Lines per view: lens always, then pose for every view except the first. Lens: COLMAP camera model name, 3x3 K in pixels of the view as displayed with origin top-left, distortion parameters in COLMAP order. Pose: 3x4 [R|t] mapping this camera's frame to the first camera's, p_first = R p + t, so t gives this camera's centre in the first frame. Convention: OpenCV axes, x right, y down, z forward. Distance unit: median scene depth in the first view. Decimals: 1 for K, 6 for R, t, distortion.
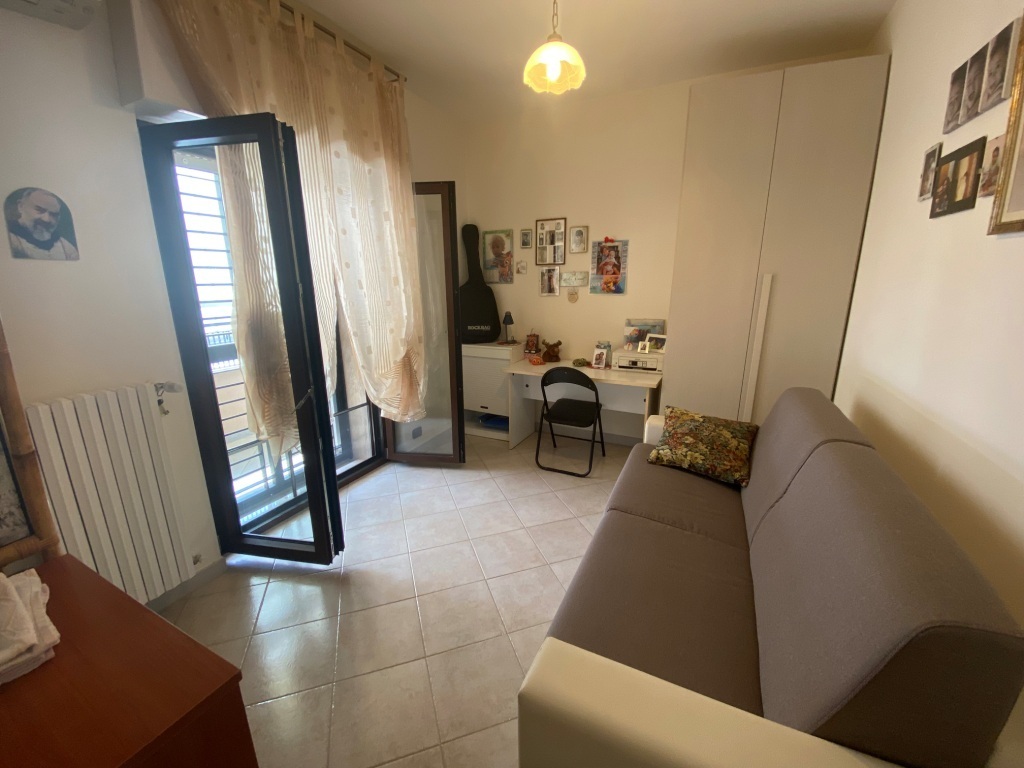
lens RADIAL K [[410.6, 0, 508.0], [0, 410.6, 382.7], [0, 0, 1]] dist [0.019917, -0.026365]
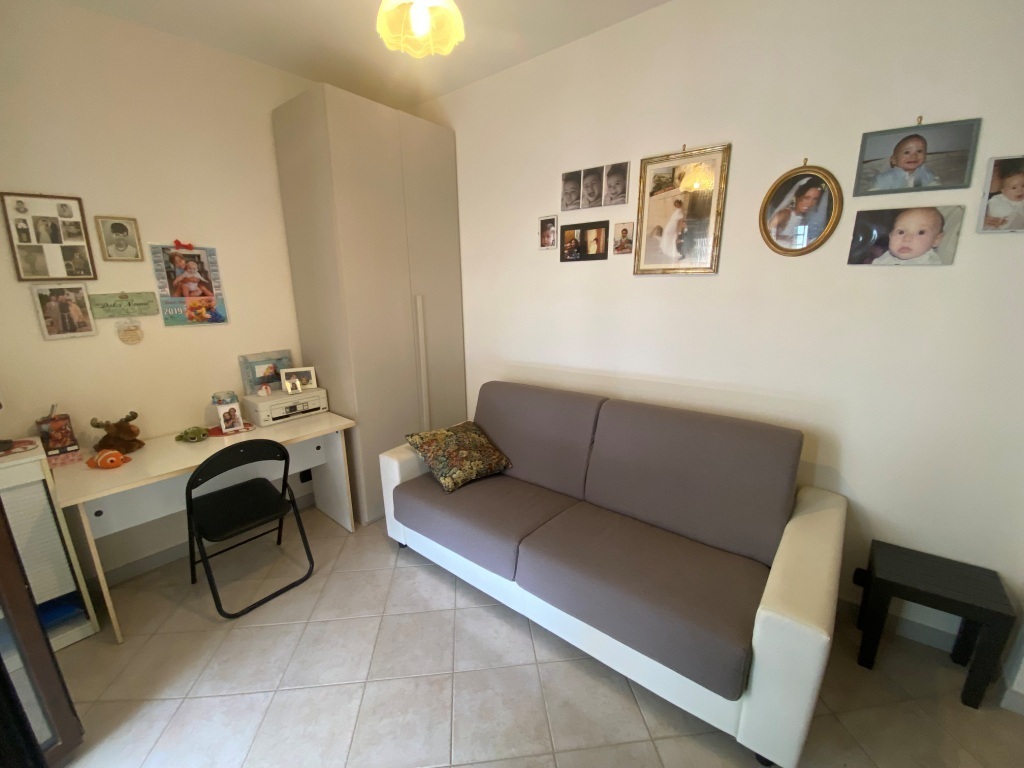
lens RADIAL K [[415.0, 0, 516.4], [0, 415.0, 375.5], [0, 0, 1]] dist [0.037284, -0.026559]
pose [[0.221810, -0.201317, 0.954082, -0.322244], [0.247926, 0.957943, 0.144493, -0.109862], [-0.943045, 0.204492, 0.262393, 0.357855]]
